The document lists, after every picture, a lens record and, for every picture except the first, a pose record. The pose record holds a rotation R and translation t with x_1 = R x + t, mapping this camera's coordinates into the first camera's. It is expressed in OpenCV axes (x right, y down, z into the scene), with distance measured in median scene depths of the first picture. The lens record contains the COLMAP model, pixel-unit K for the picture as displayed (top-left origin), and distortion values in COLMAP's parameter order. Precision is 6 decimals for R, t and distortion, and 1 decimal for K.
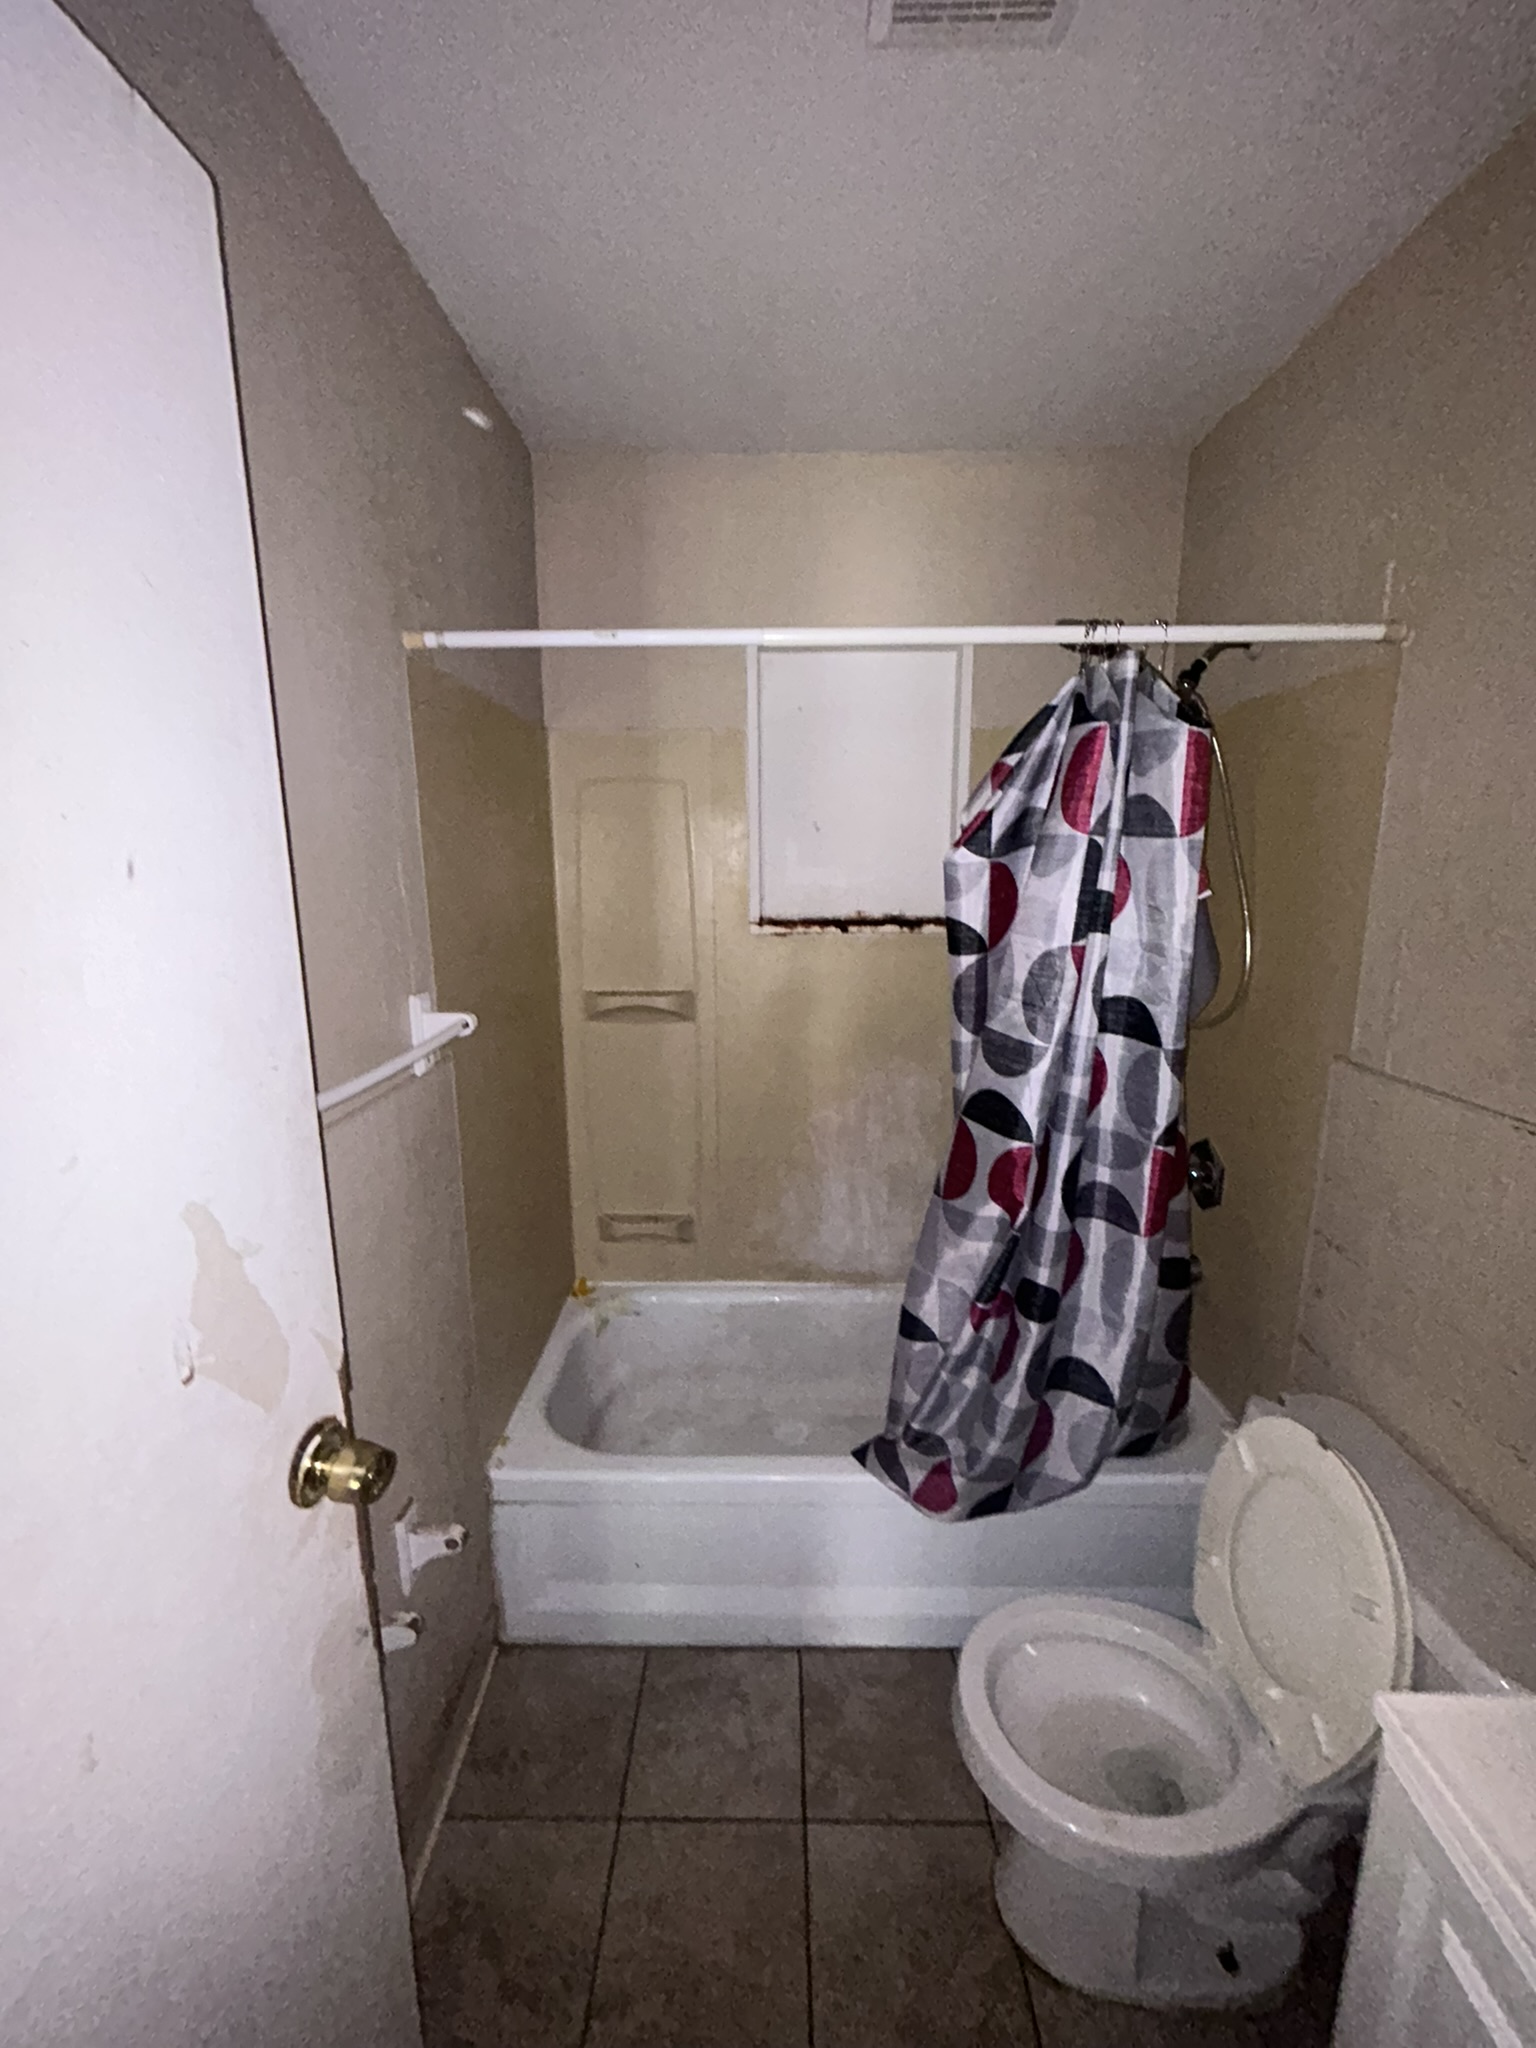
lens RADIAL K [[836.0, 0, 771.3], [0, 836.0, 1021.7], [0, 0, 1]] dist [-0.002816, 0.001890]
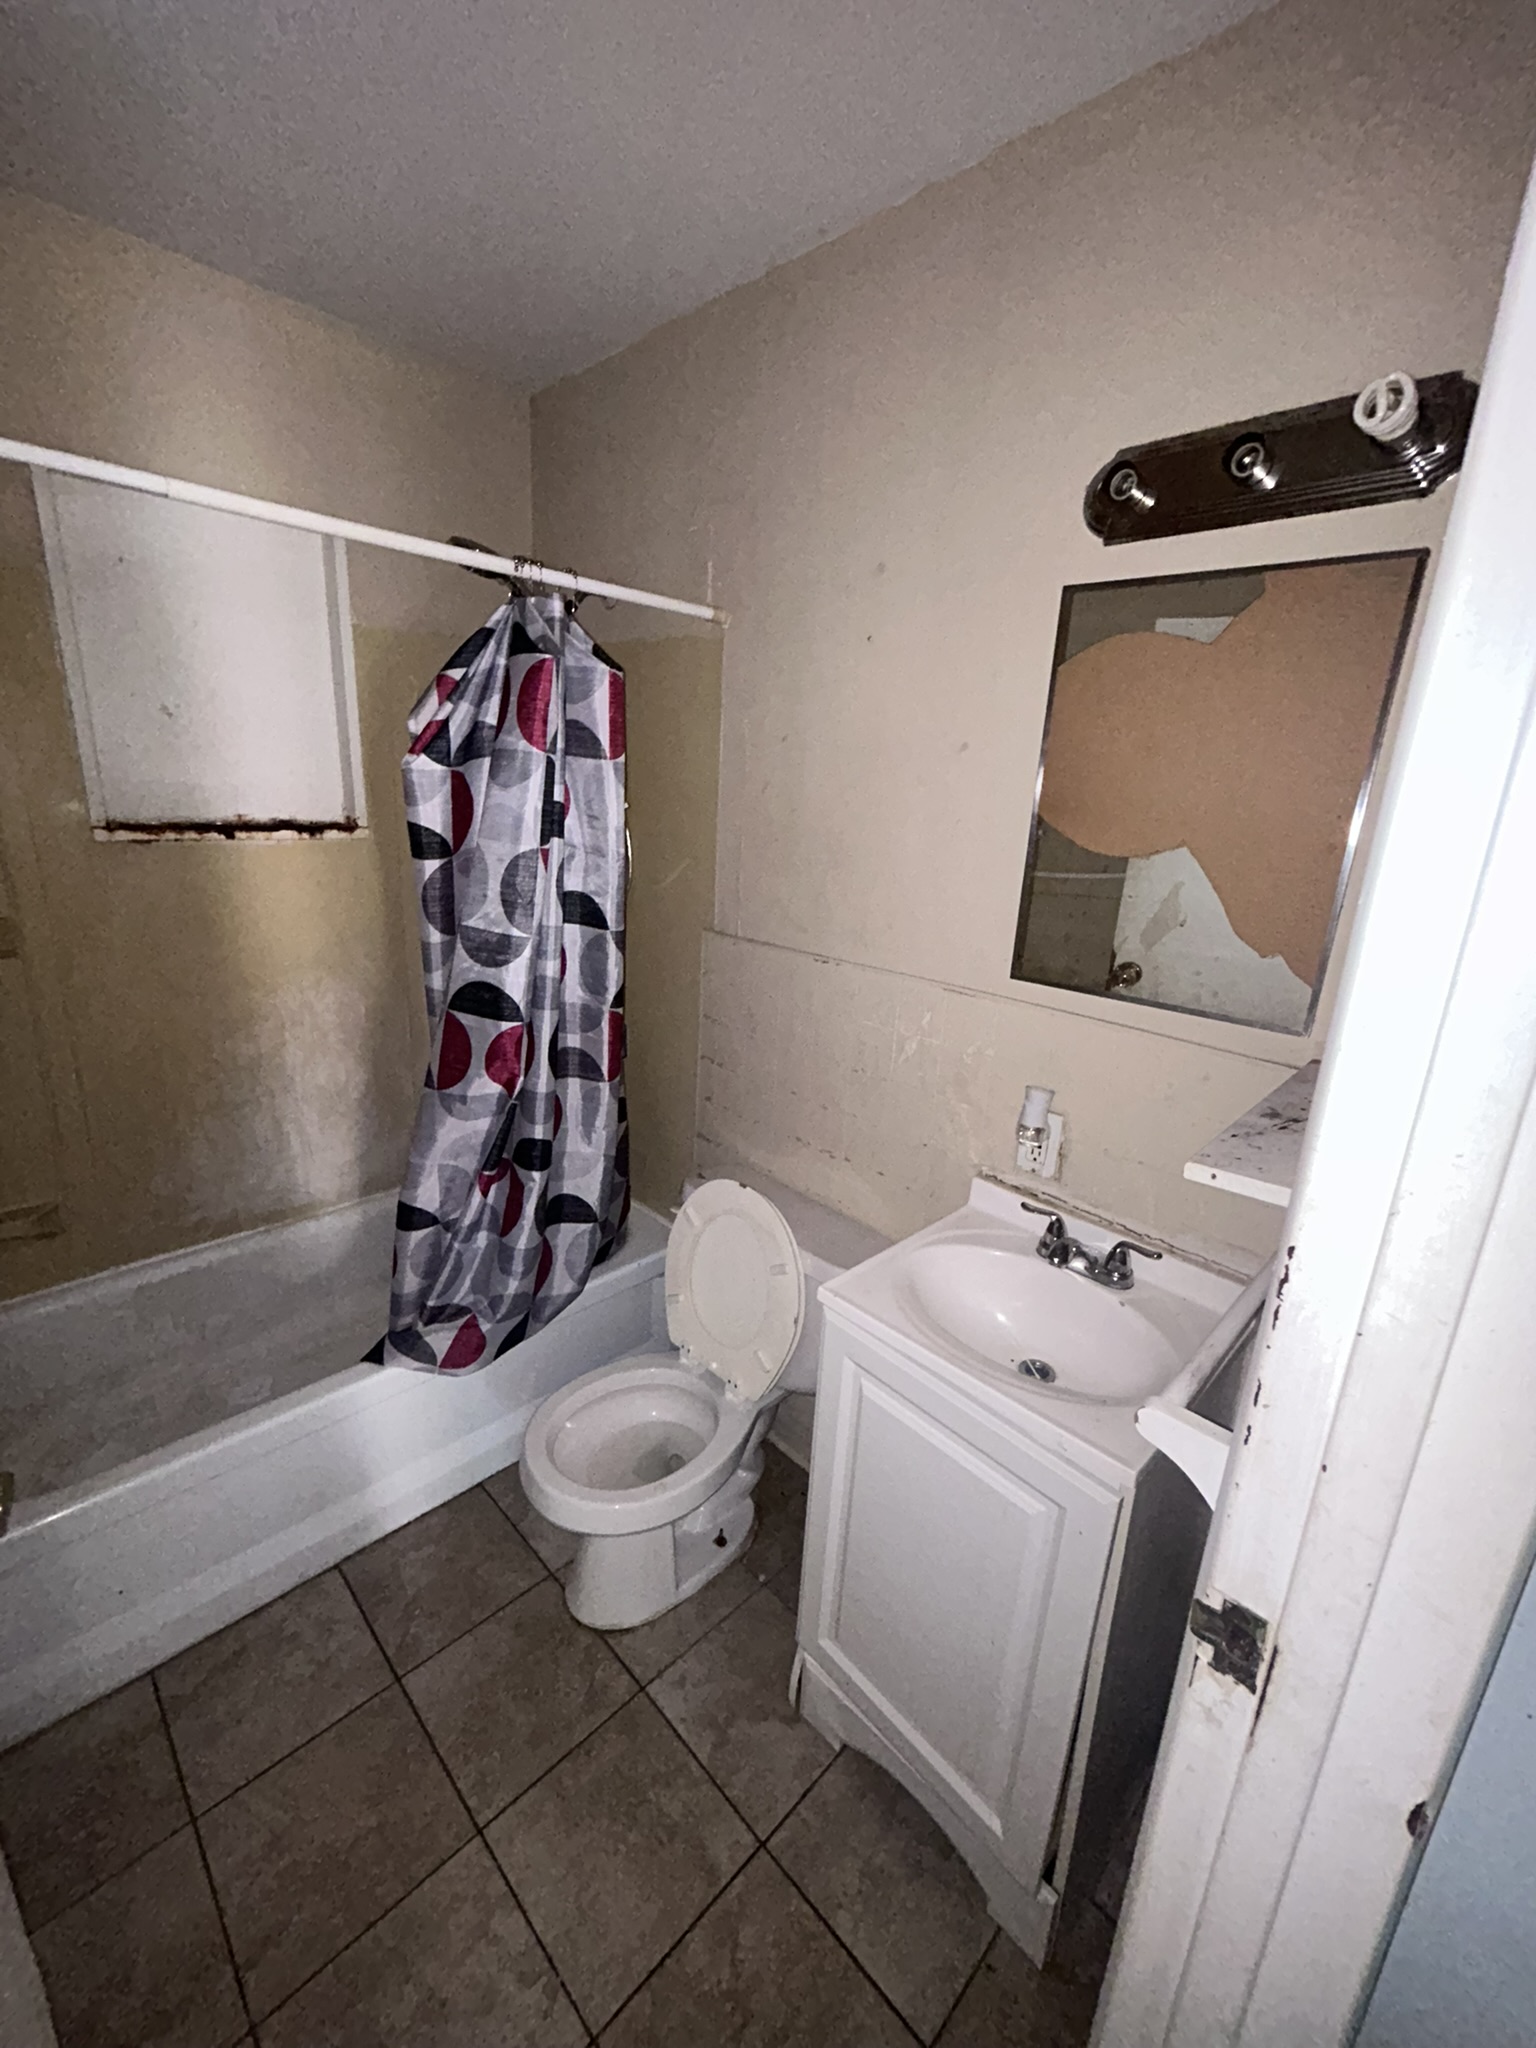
lens RADIAL K [[836.0, 0, 777.9], [0, 836.0, 1020.0], [0, 0, 1]] dist [-0.002816, 0.001890]
pose [[0.700111, -0.154377, 0.697145, -0.230835], [0.079886, 0.987153, 0.138371, 0.010117], [-0.709551, -0.041183, 0.703450, -0.064776]]
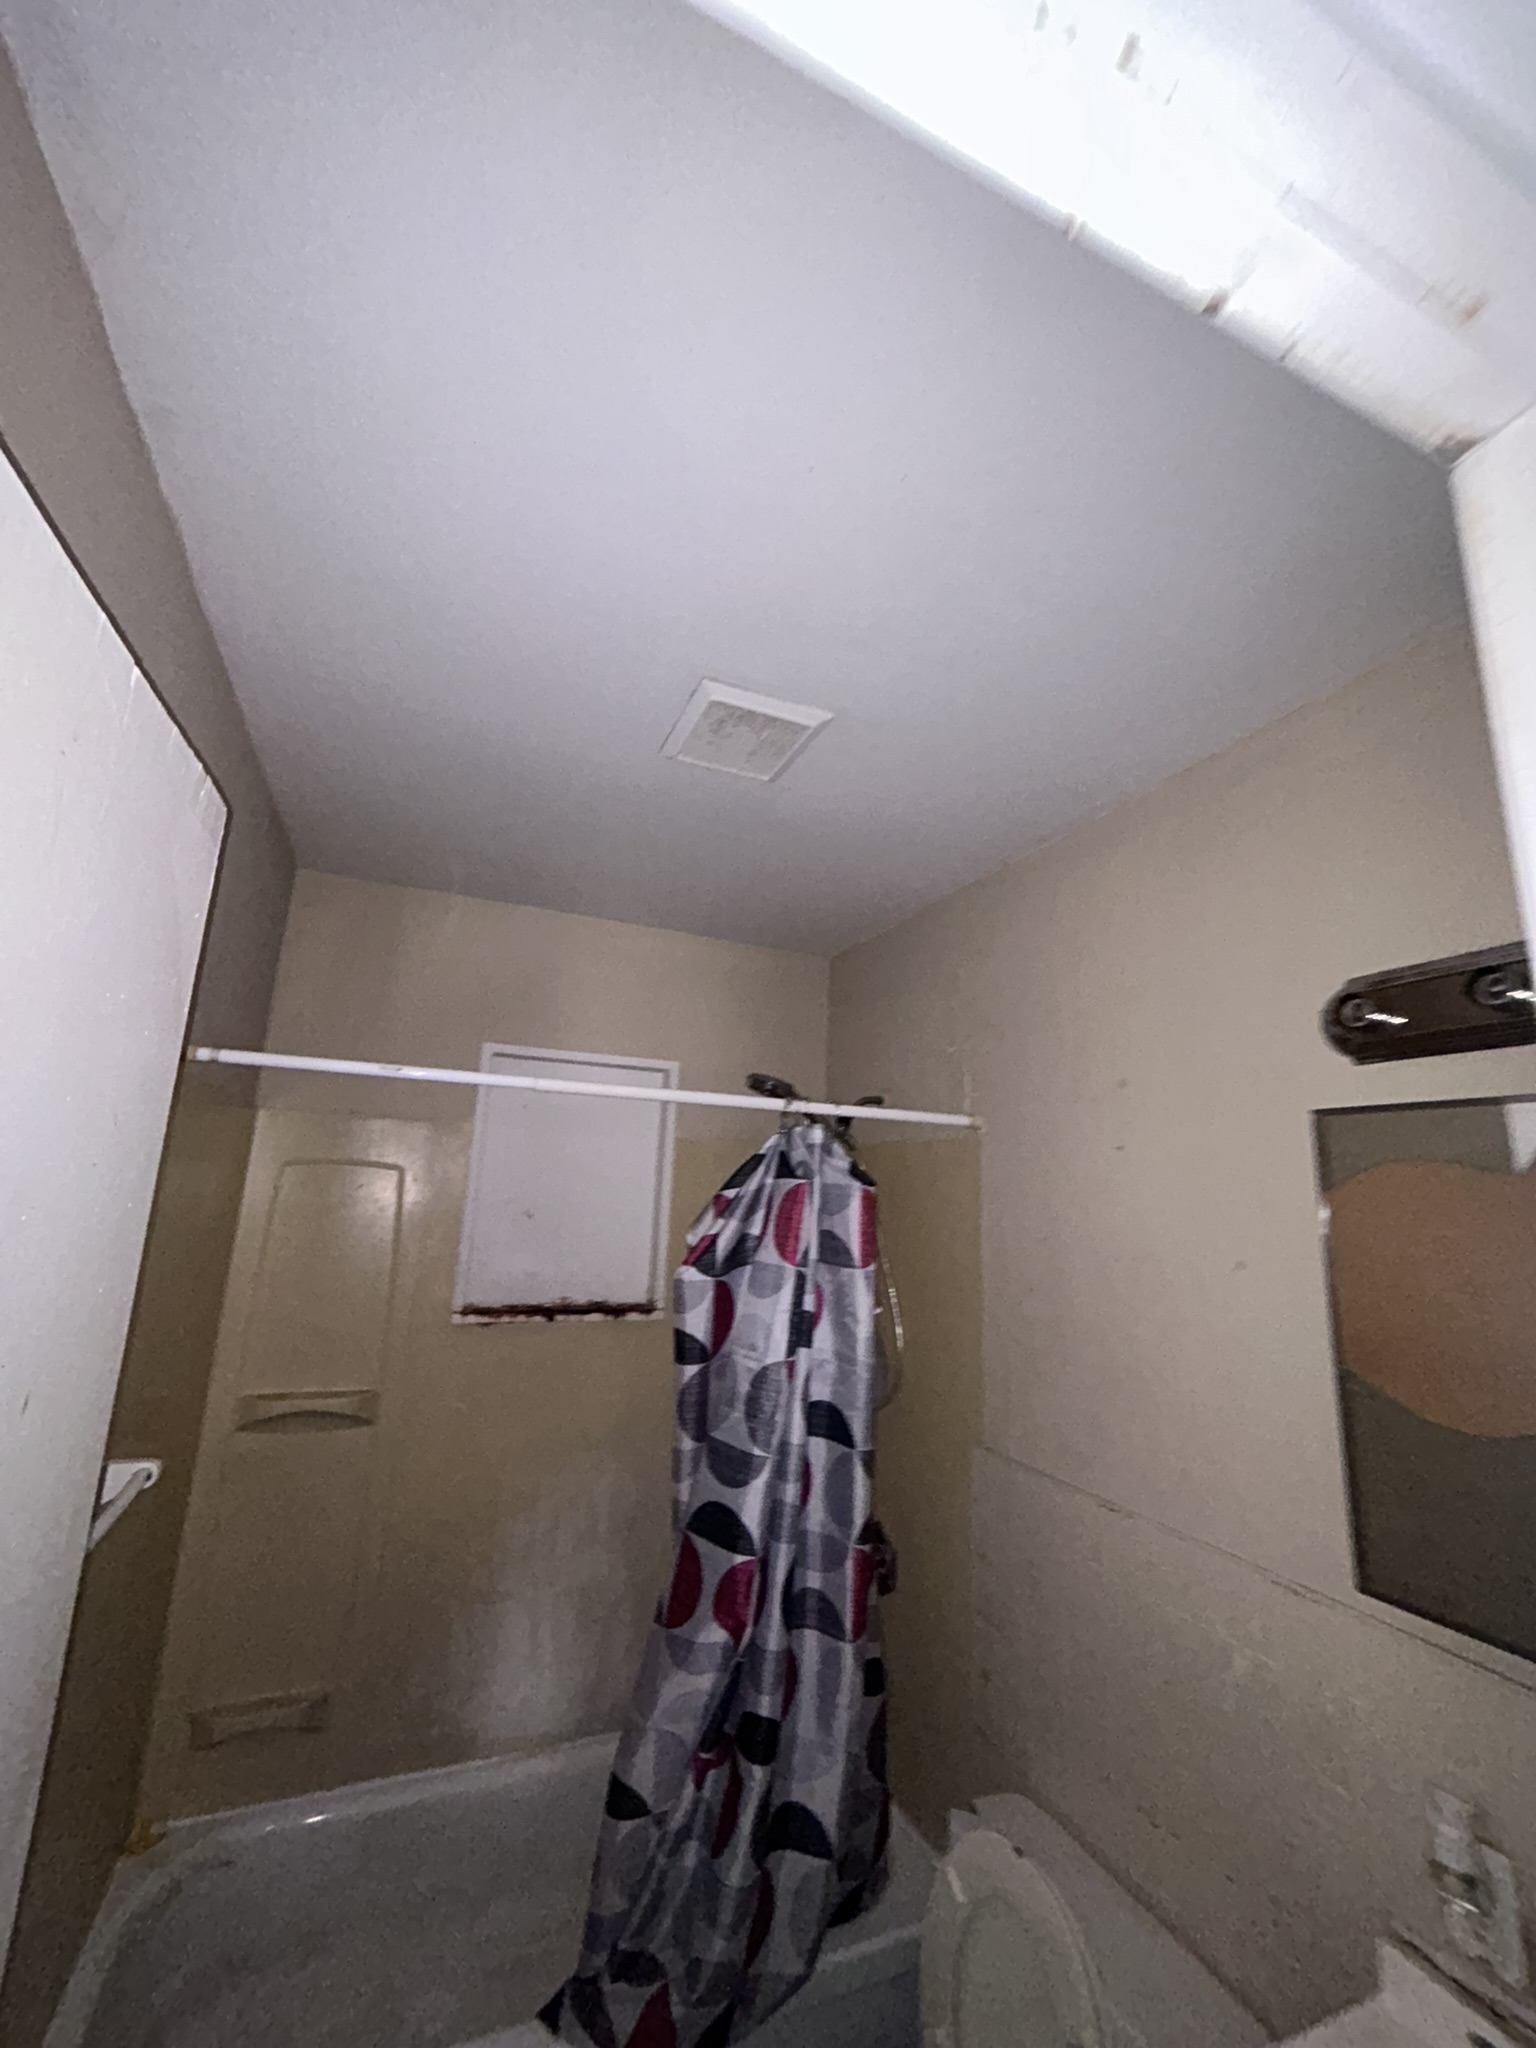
lens RADIAL K [[836.0, 0, 772.7], [0, 836.0, 1021.8], [0, 0, 1]] dist [-0.002816, 0.001890]
pose [[0.914530, 0.125406, 0.384588, -0.154345], [0.031642, 0.925642, -0.377075, -0.078593], [-0.403278, 0.357016, 0.842560, -0.147345]]
